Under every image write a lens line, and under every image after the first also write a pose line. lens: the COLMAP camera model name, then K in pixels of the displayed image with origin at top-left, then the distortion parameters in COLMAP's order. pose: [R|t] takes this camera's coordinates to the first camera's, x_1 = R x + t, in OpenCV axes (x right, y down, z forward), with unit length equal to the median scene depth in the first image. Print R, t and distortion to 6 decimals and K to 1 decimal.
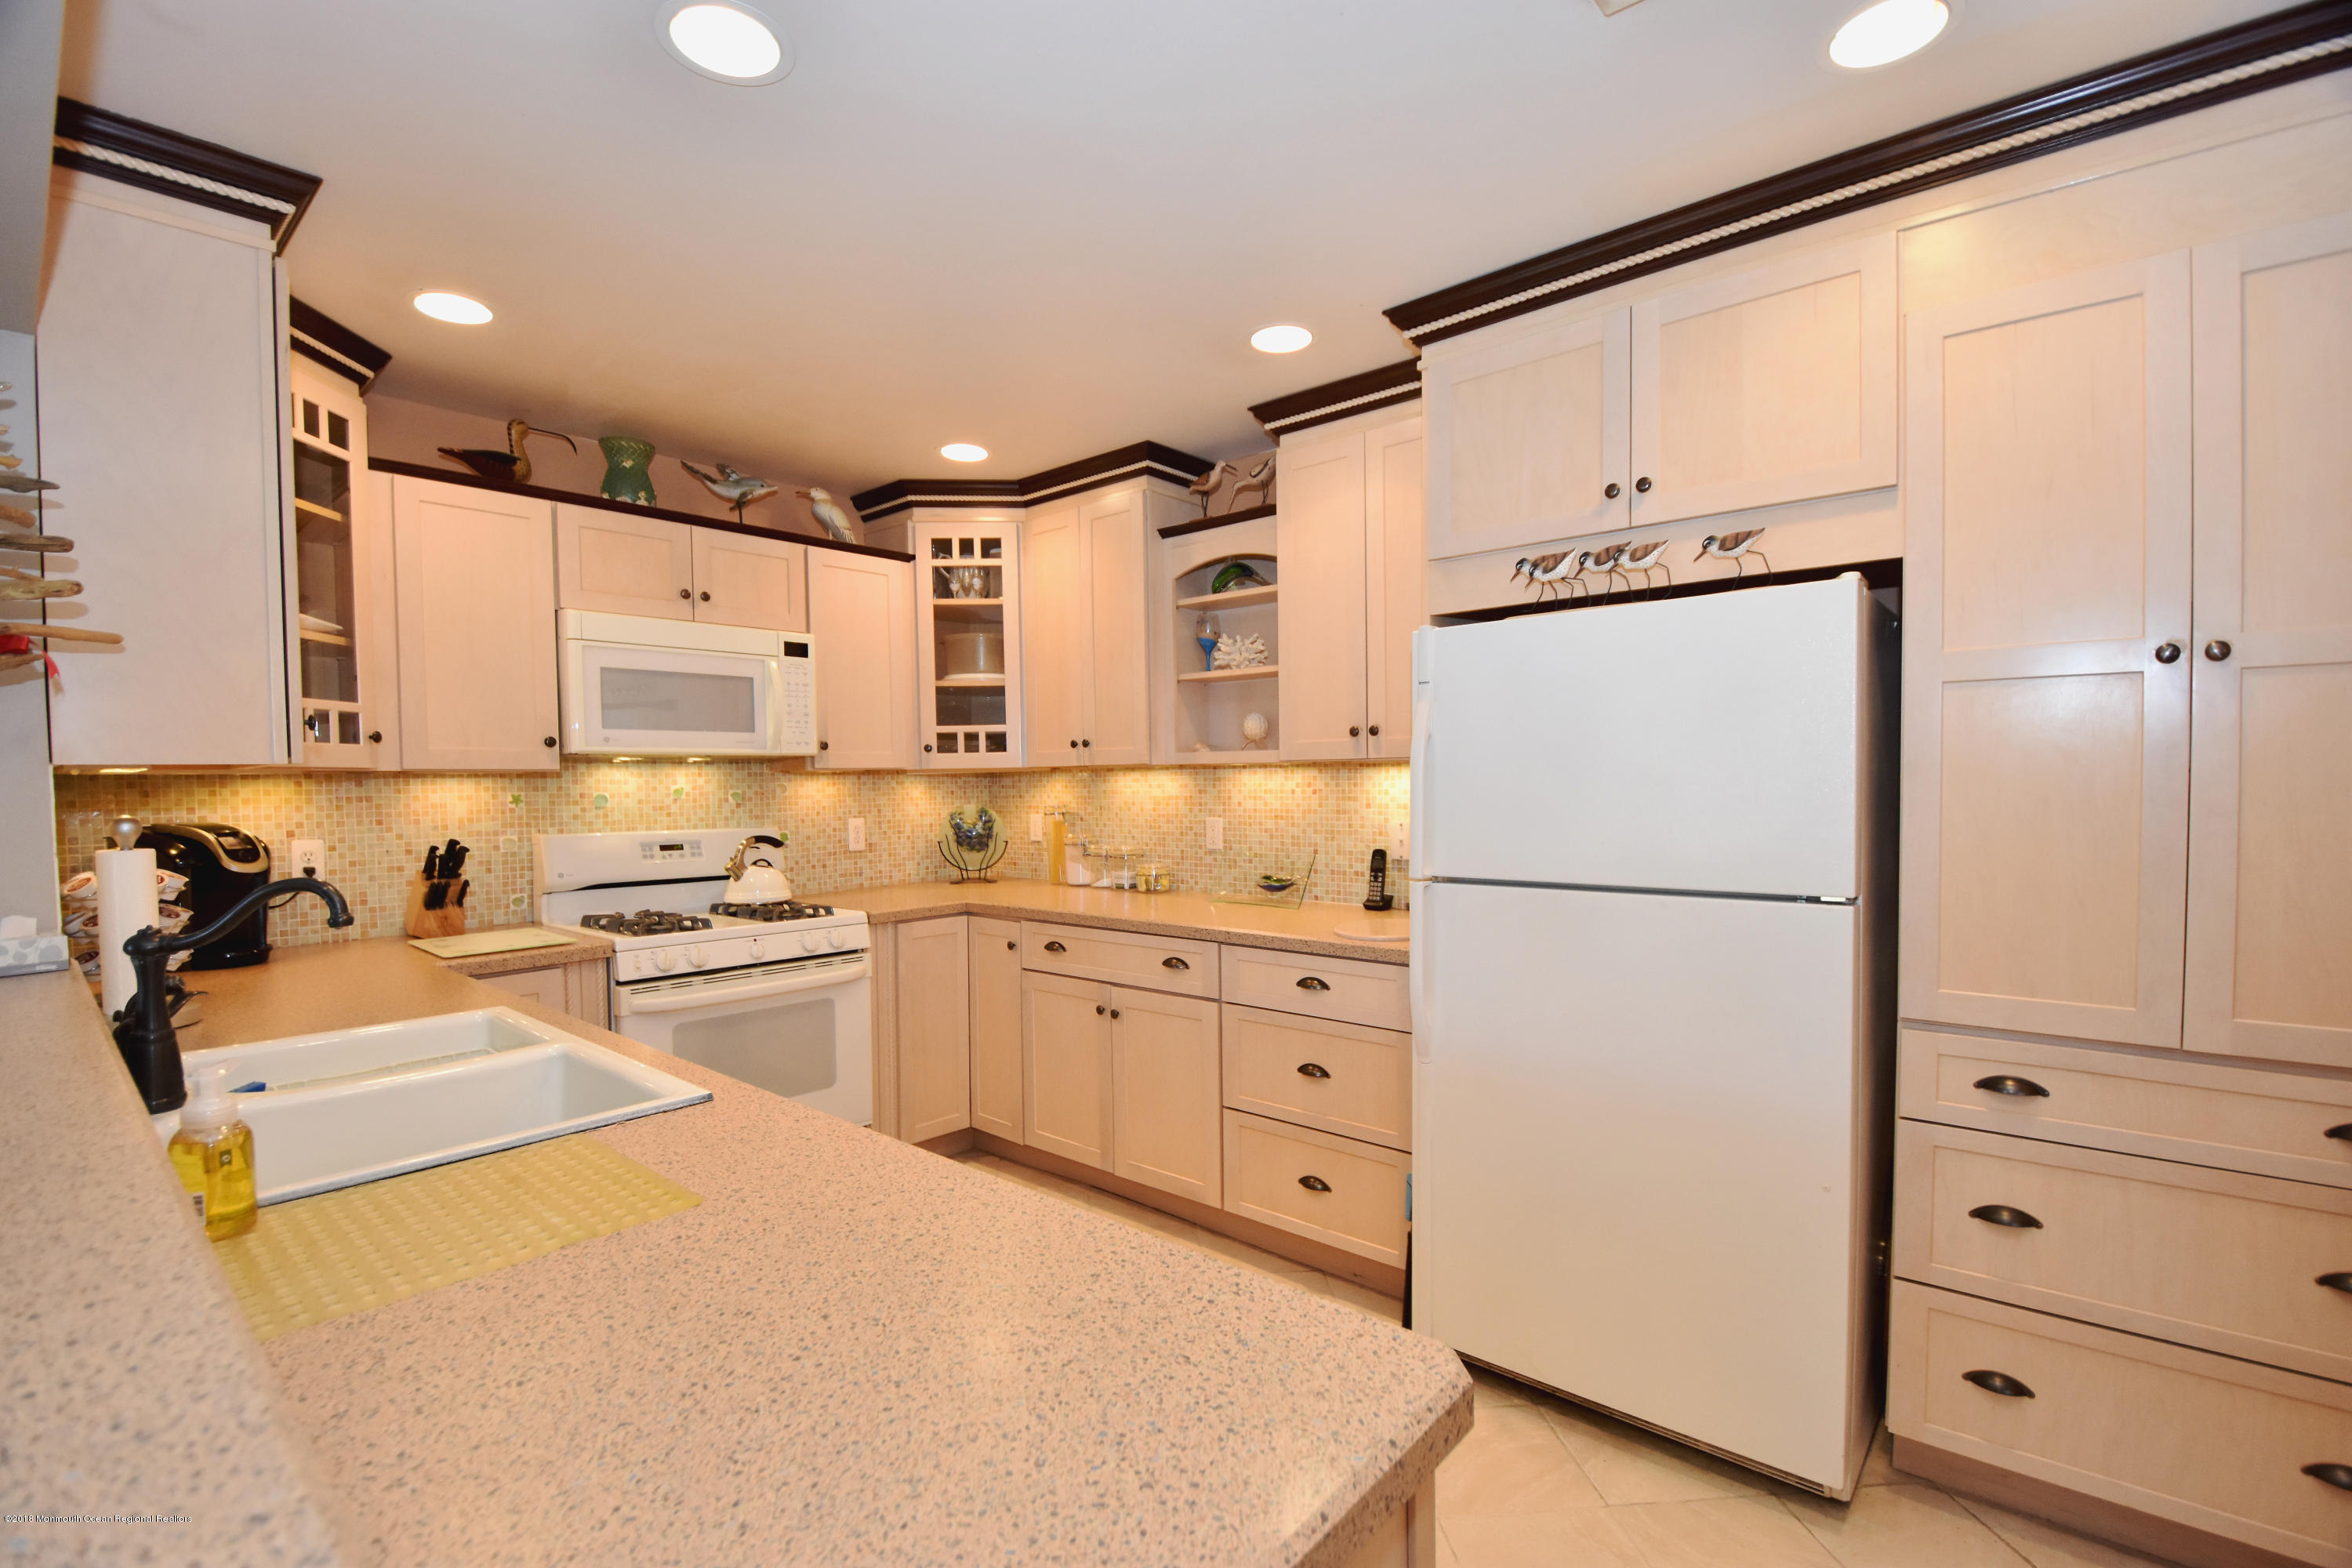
lens RADIAL K [[1029.3, 0, 1168.9], [0, 1029.3, 818.0], [0, 0, 1]] dist [0.004330, -0.014697]
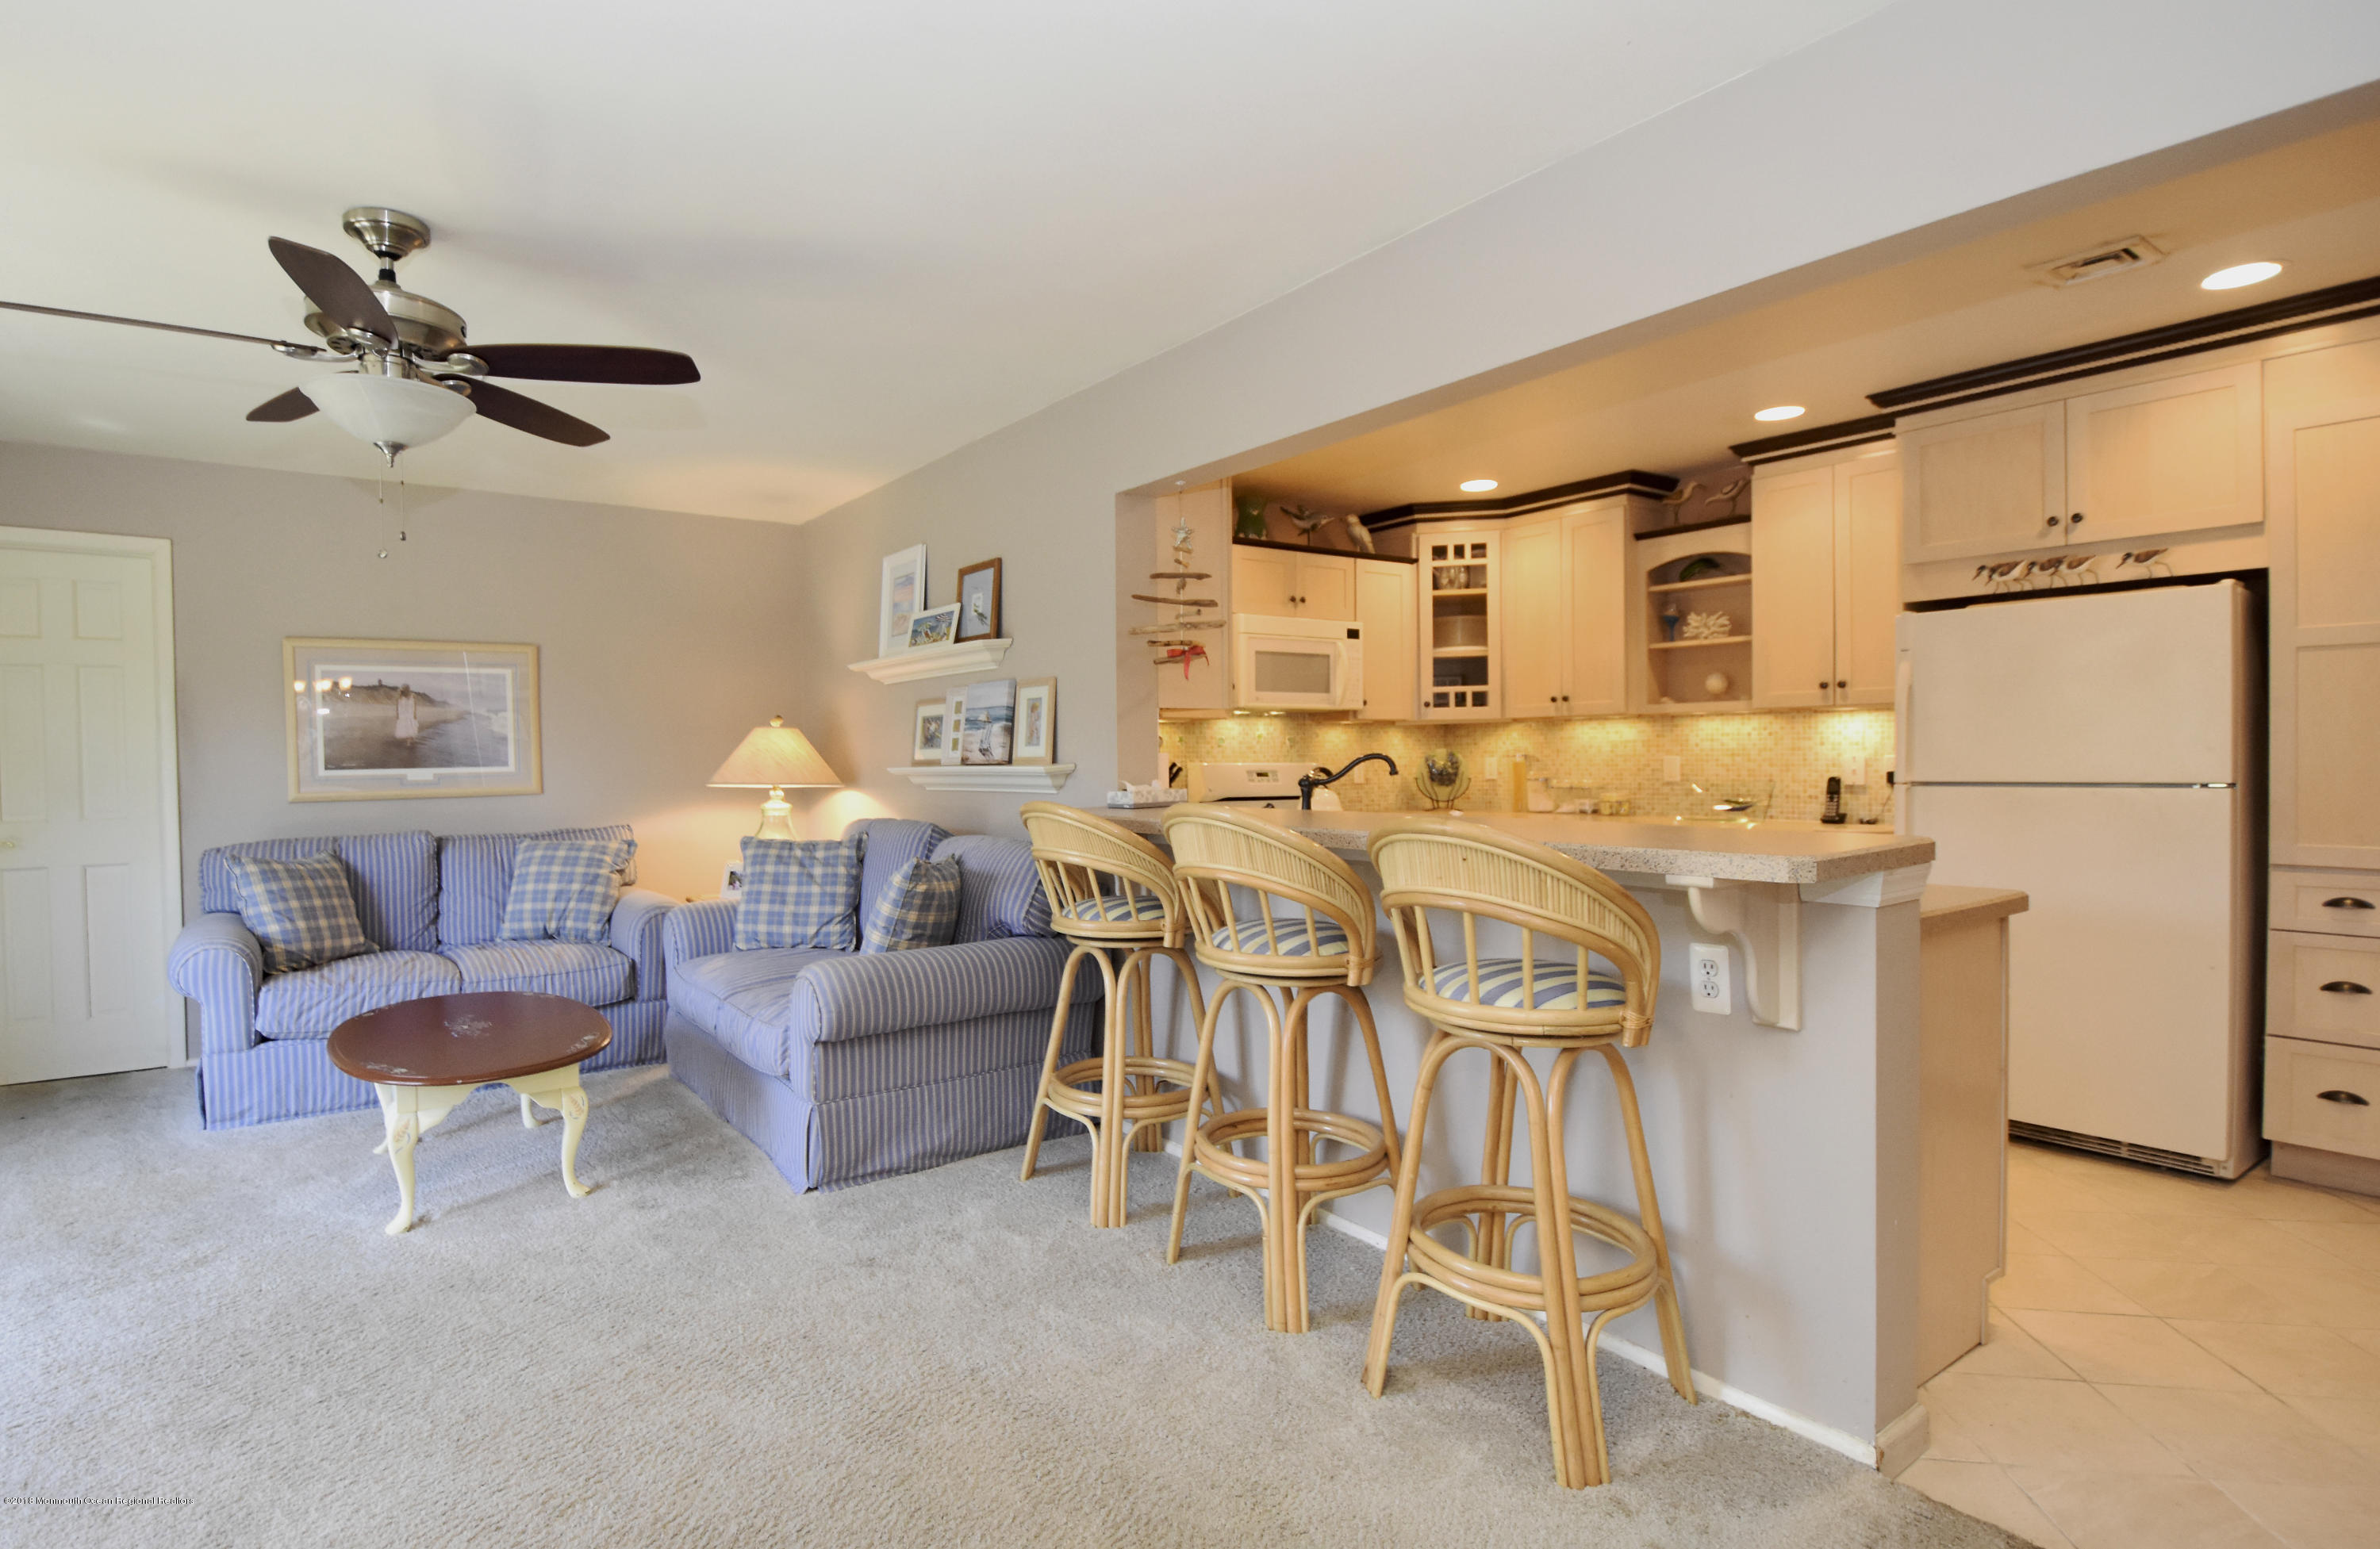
lens RADIAL K [[1153.6, 0, 1080.6], [0, 1153.6, 780.2], [0, 0, 1]] dist [0.001137, -0.014177]
pose [[0.964844, 0.006774, -0.262736, -0.318340], [-0.010621, 0.999856, -0.013224, 0.062358], [0.262609, 0.015550, 0.964777, -0.627539]]
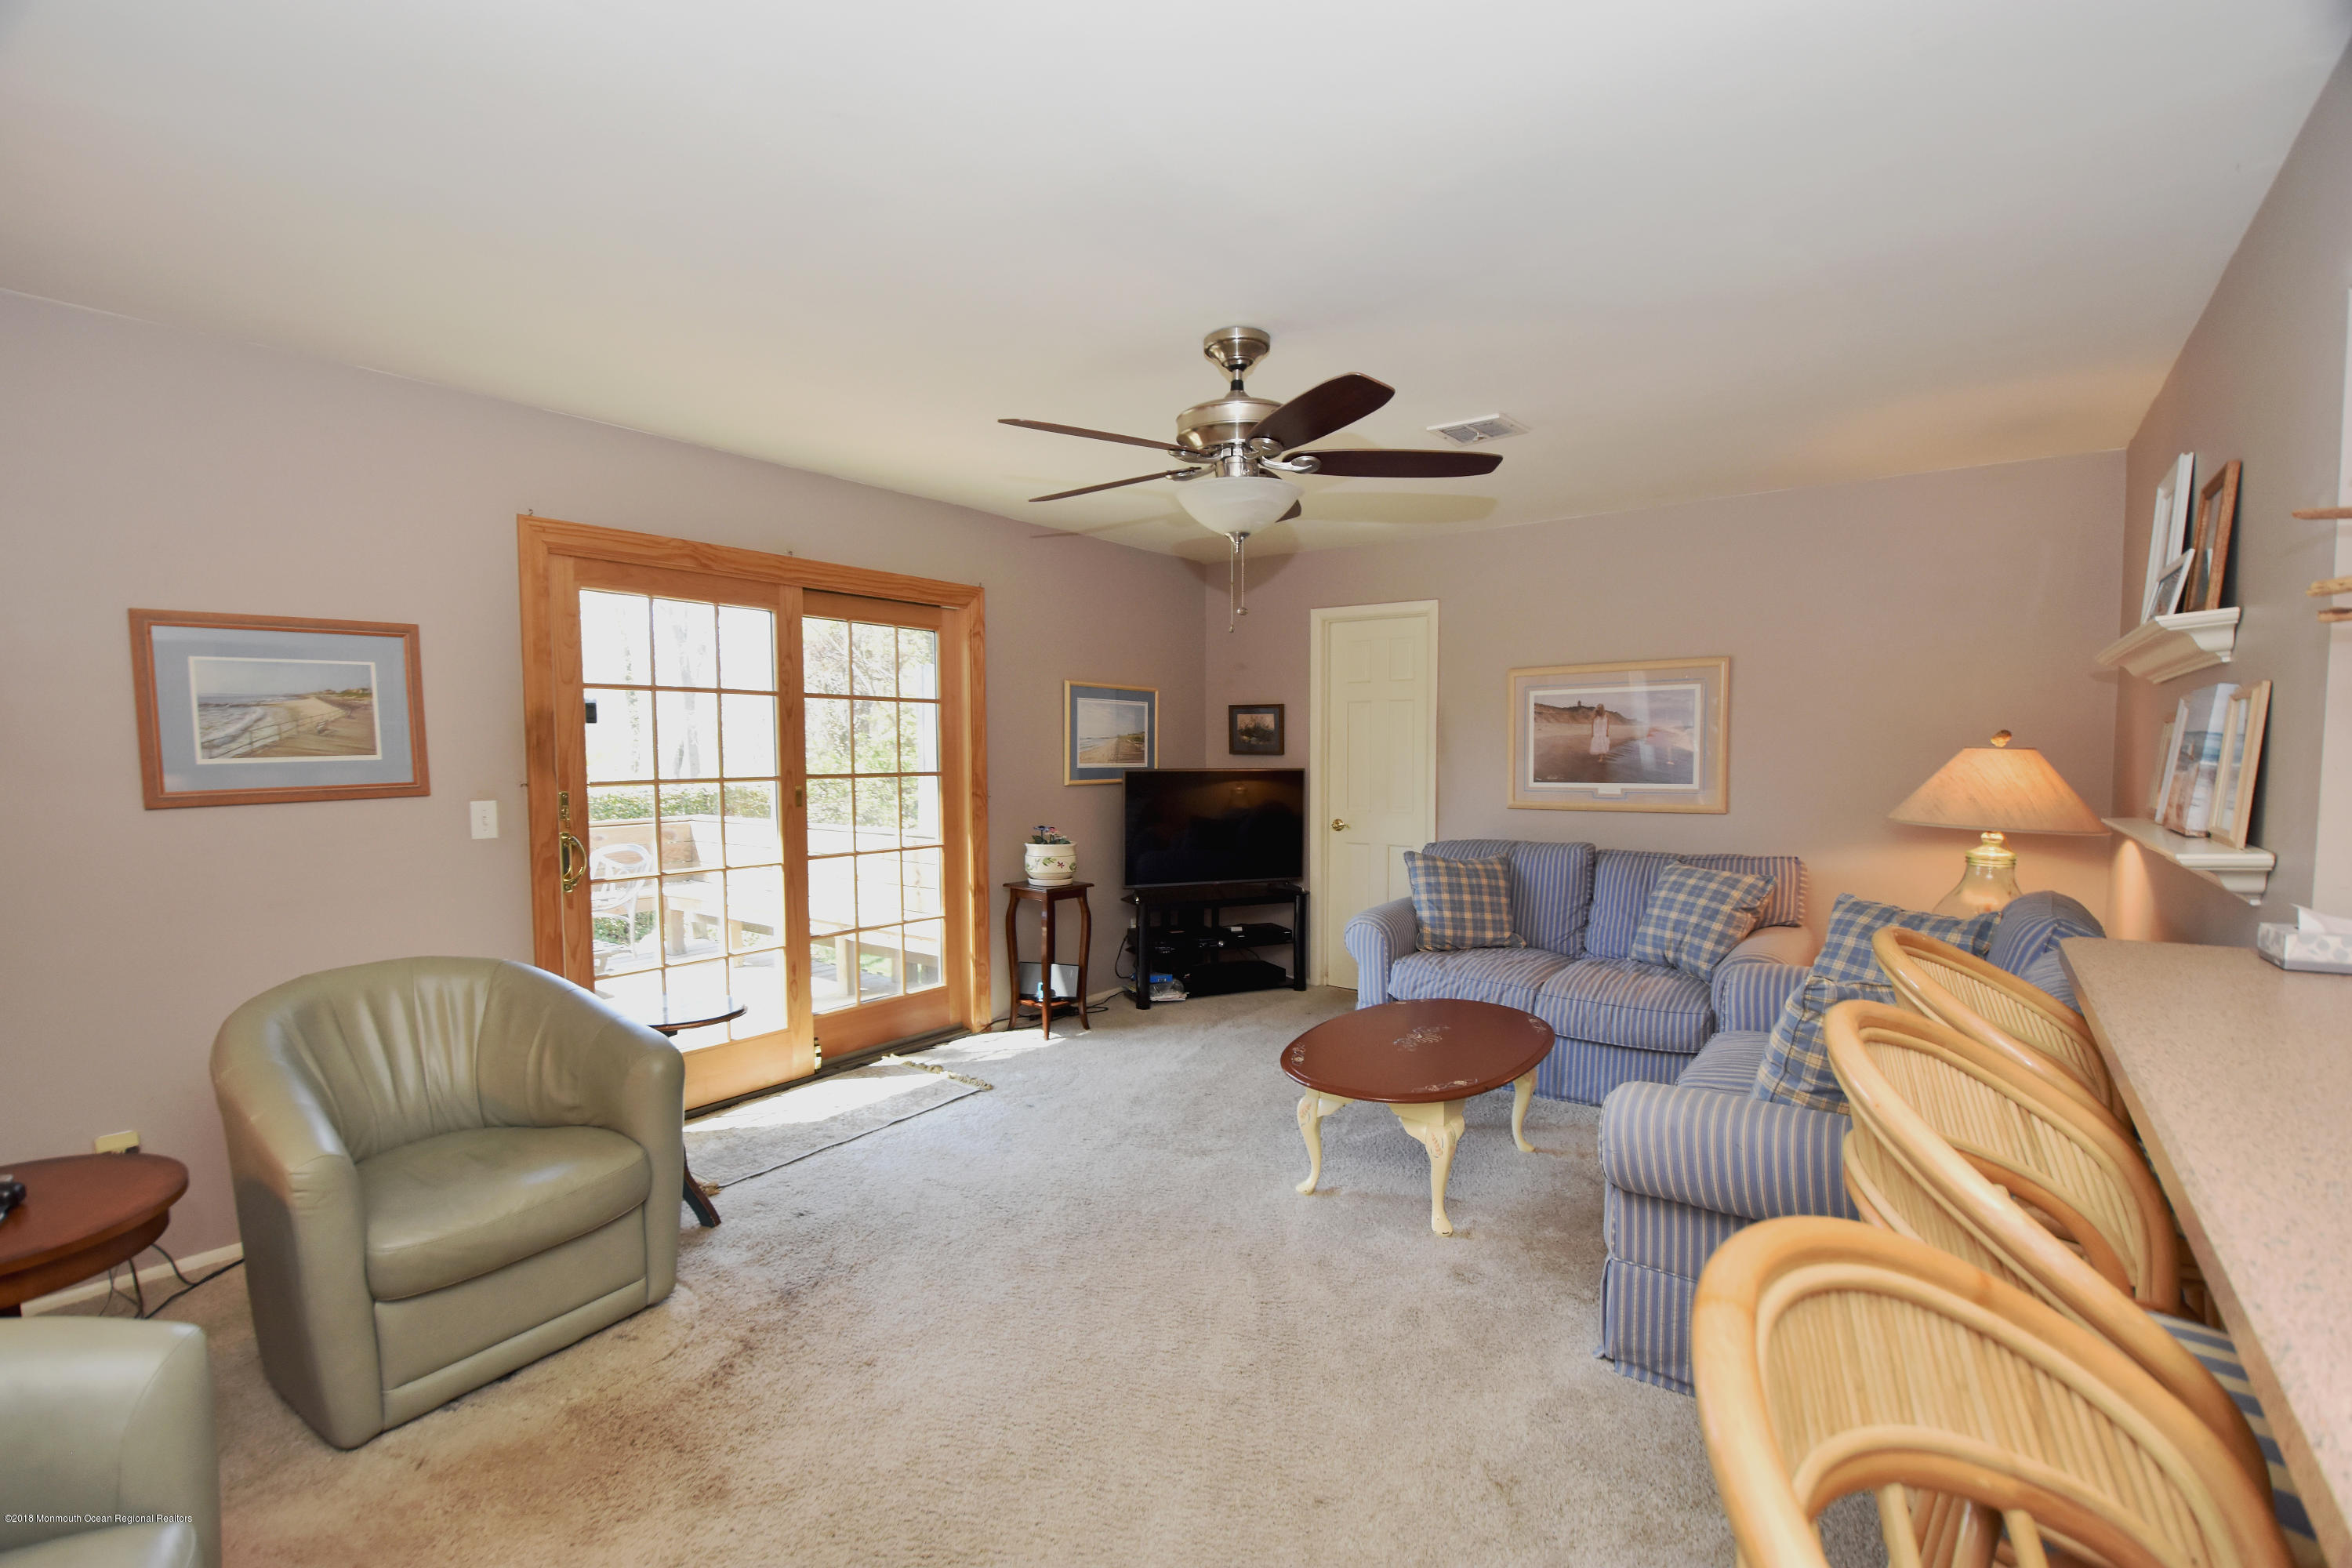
lens RADIAL K [[1029.3, 0, 1159.5], [0, 1029.3, 817.5], [0, 0, 1]] dist [0.004330, -0.014697]
pose [[0.056817, 0.082014, -0.995010, -0.149656], [-0.035264, 0.996163, 0.080095, -0.009939], [0.997762, 0.030538, 0.059491, -0.103587]]
